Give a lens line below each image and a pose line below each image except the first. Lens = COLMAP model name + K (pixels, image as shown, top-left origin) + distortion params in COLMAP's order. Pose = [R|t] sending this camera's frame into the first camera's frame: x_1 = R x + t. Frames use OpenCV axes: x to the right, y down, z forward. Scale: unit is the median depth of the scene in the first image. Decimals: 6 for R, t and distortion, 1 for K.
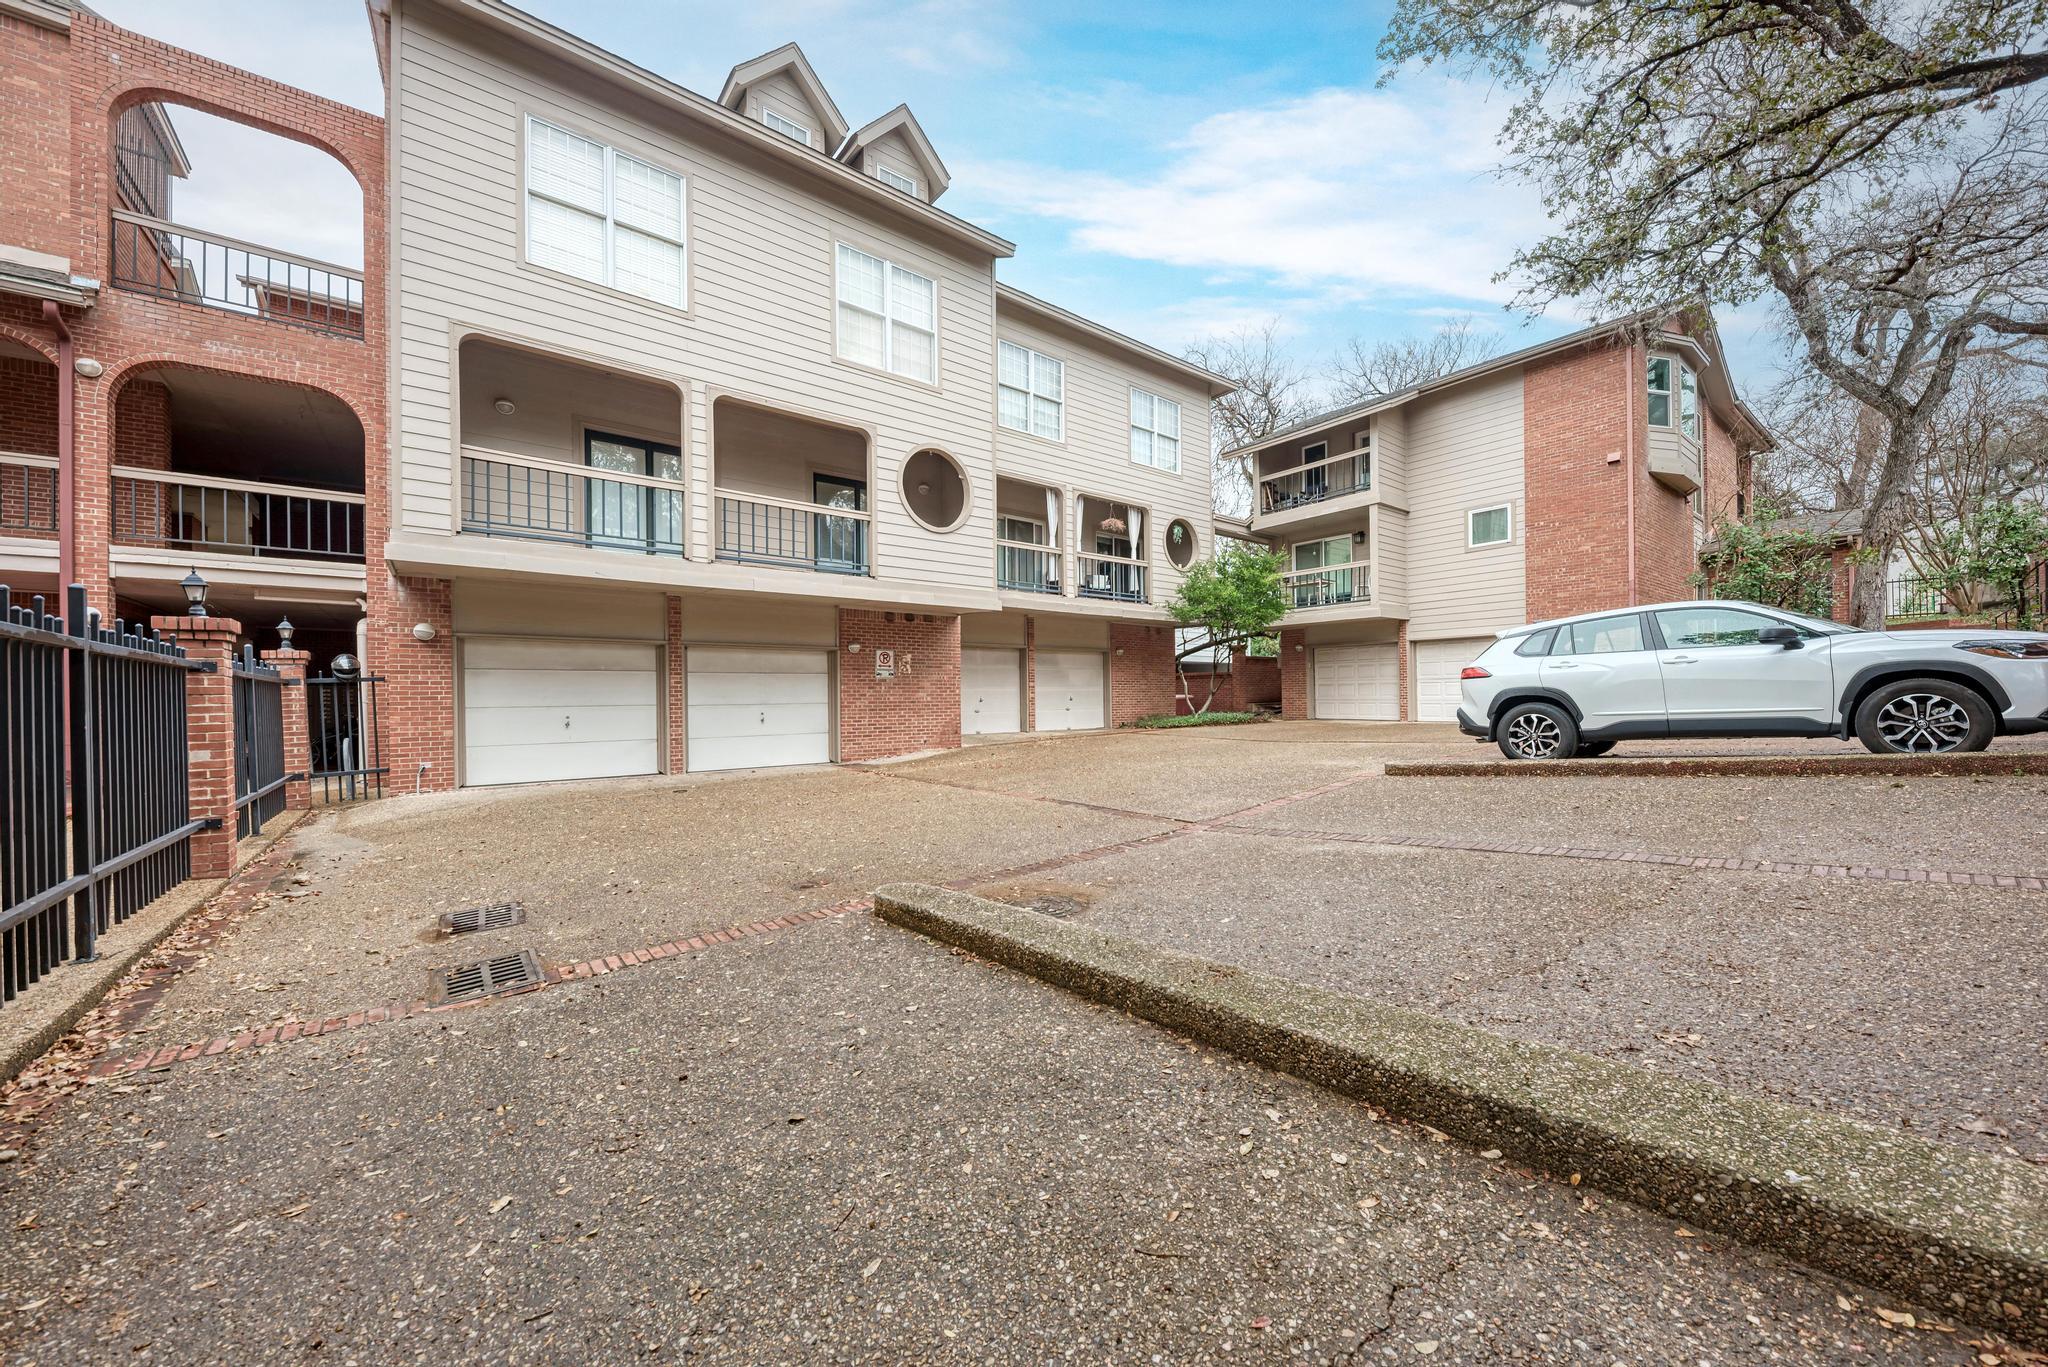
lens RADIAL K [[742.5, 0, 1021.7], [0, 742.5, 699.1], [0, 0, 1]] dist [0.019867, -0.009757]
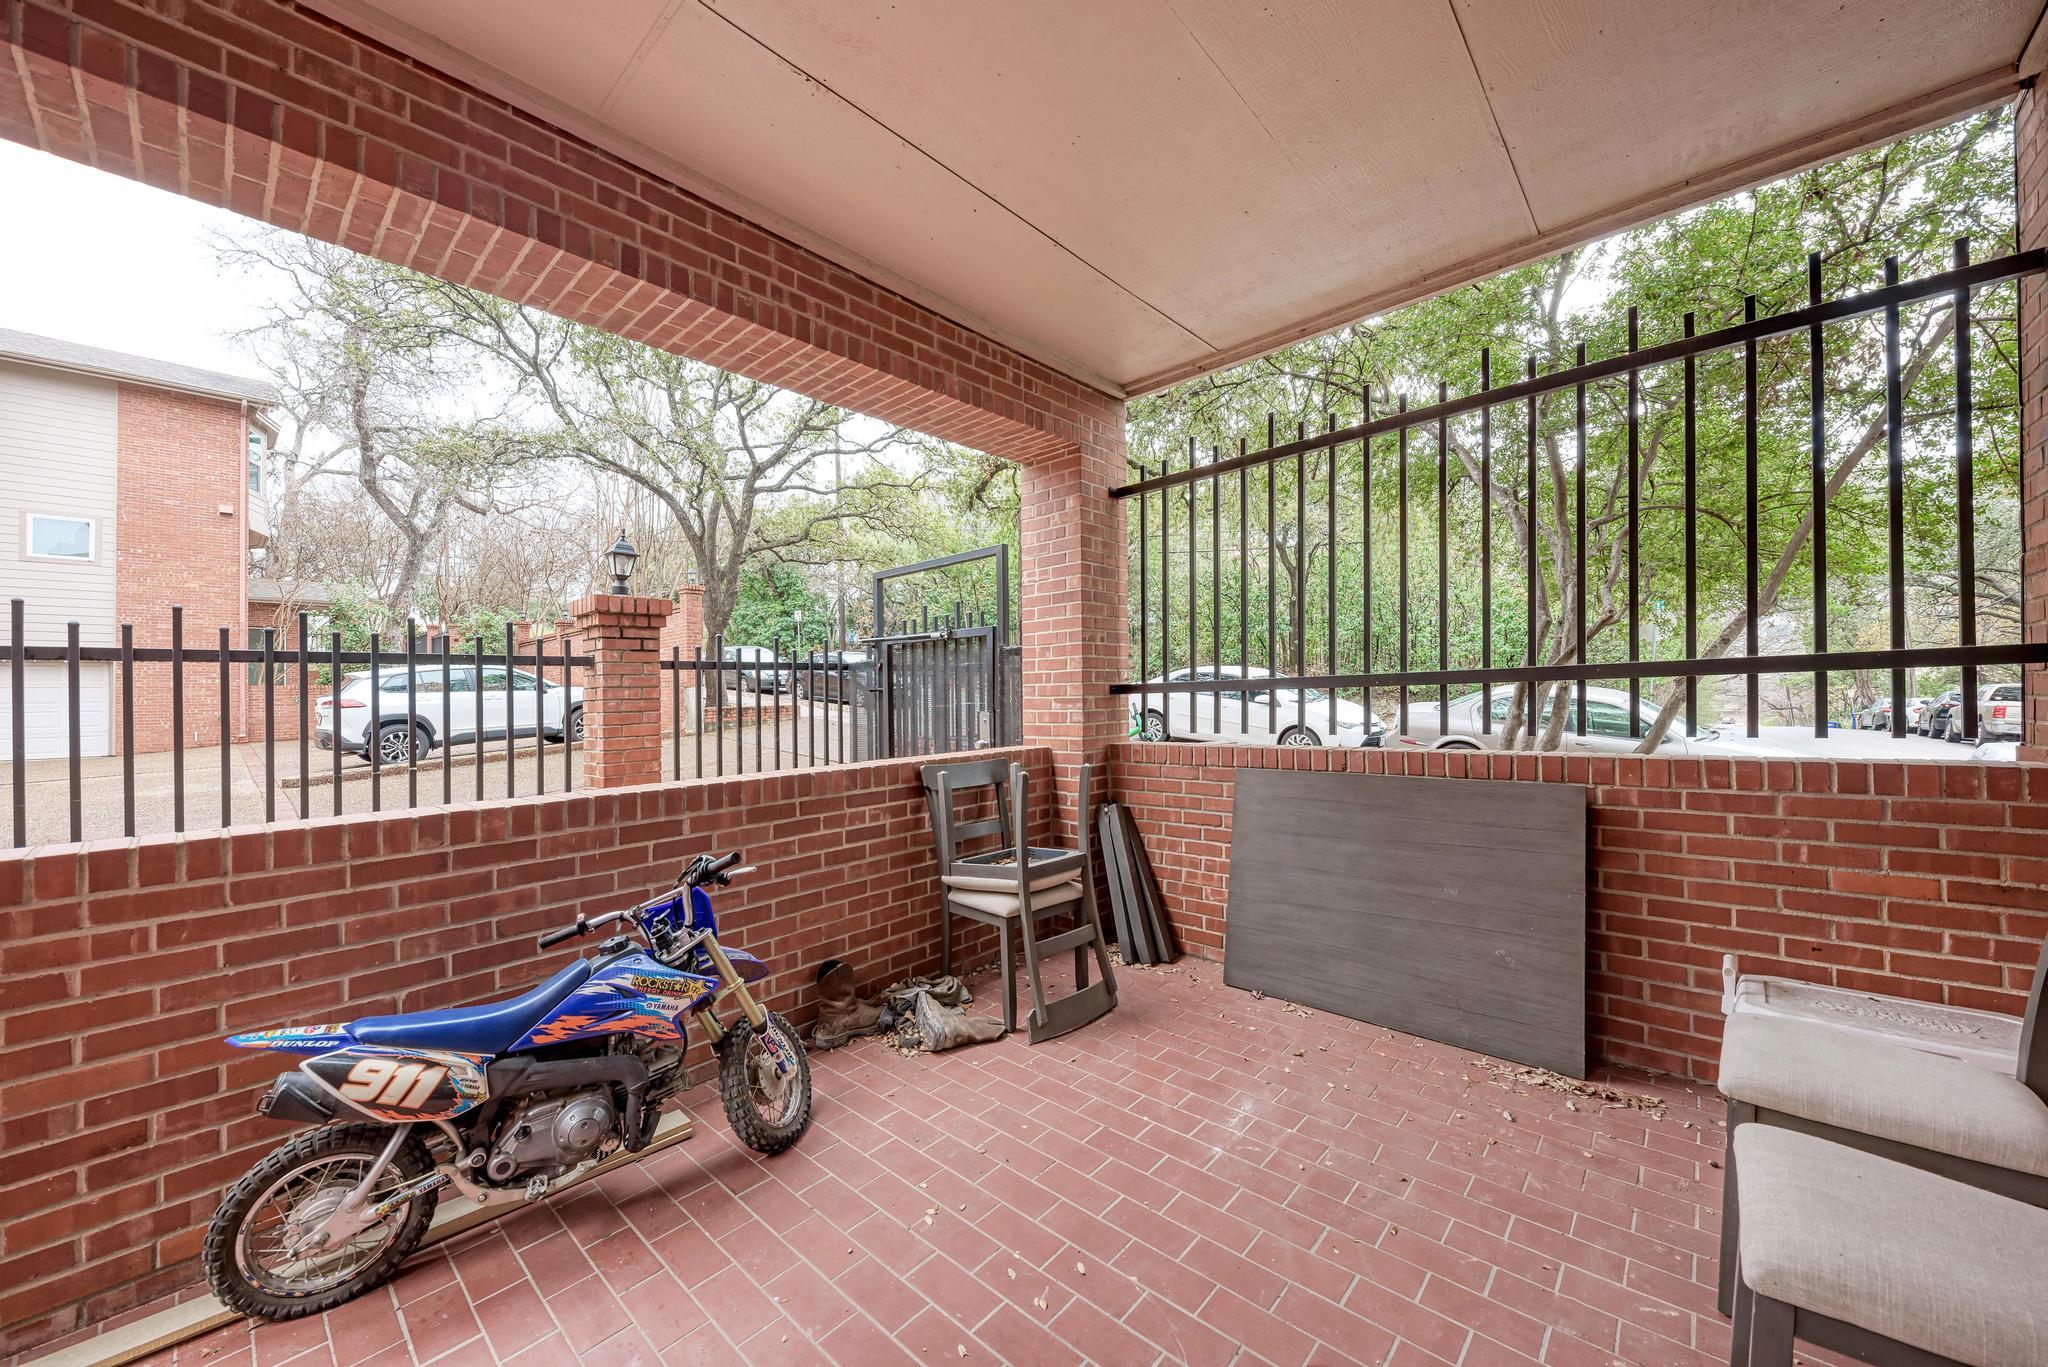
lens RADIAL K [[742.5, 0, 1021.7], [0, 742.5, 699.1], [0, 0, 1]] dist [0.019867, -0.009757]
pose [[-0.162349, 0.015729, 0.986608, -0.627767], [0.026020, 0.999593, -0.011654, 0.002607], [-0.986390, 0.023779, -0.162692, 0.030441]]
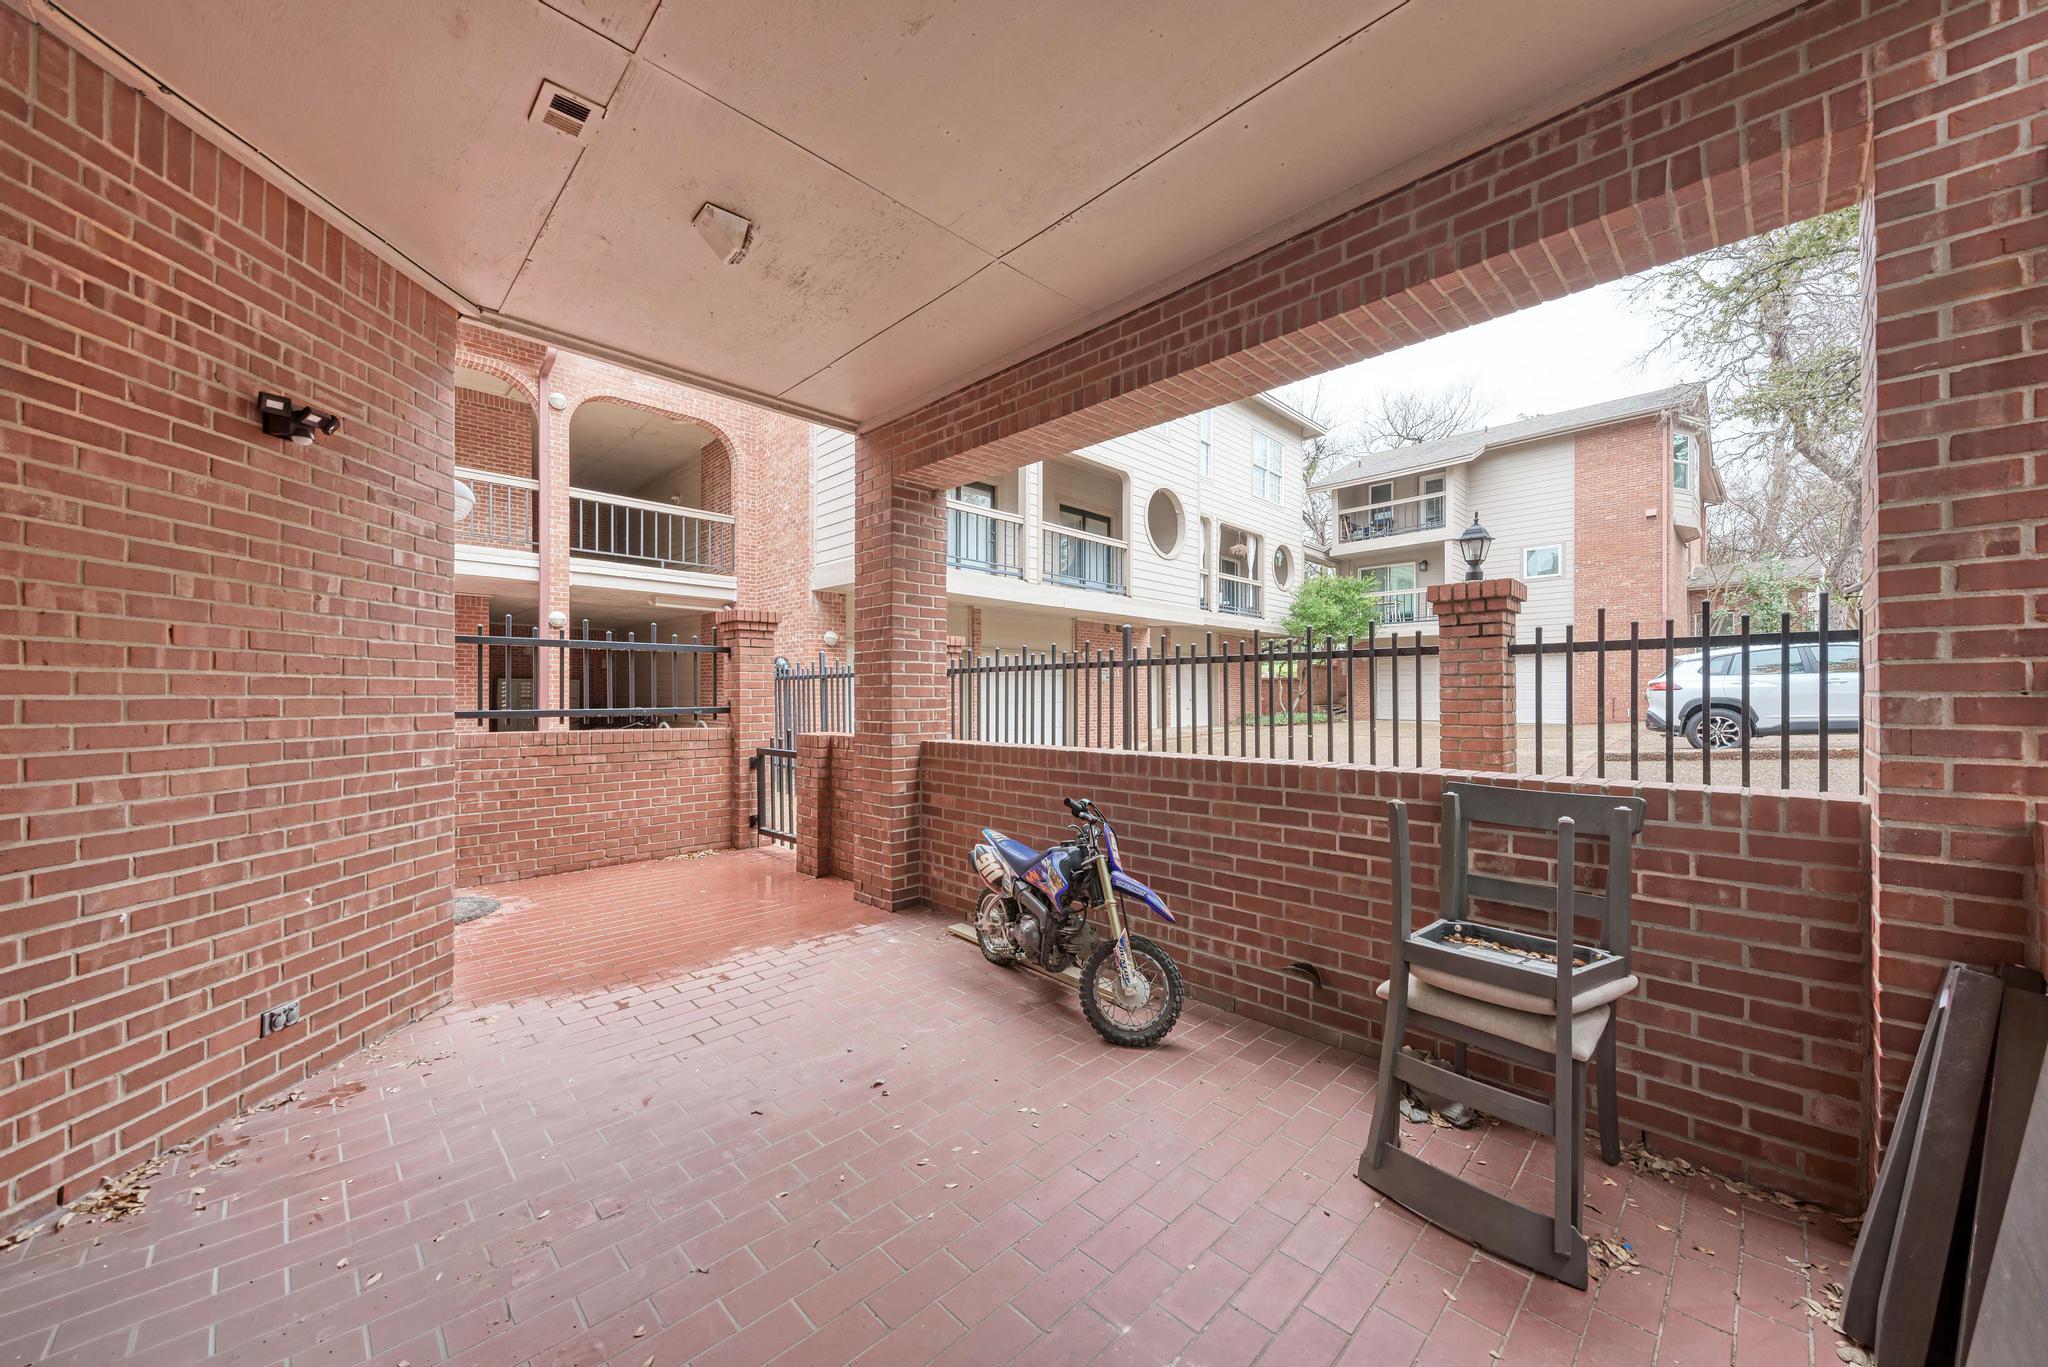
lens RADIAL K [[742.5, 0, 1021.7], [0, 742.5, 699.1], [0, 0, 1]] dist [0.019867, -0.009757]
pose [[0.993643, 0.012309, 0.111906, -0.497558], [-0.012422, 0.999923, 0.000318, 0.001913], [-0.111893, -0.001706, 0.993719, -0.162204]]
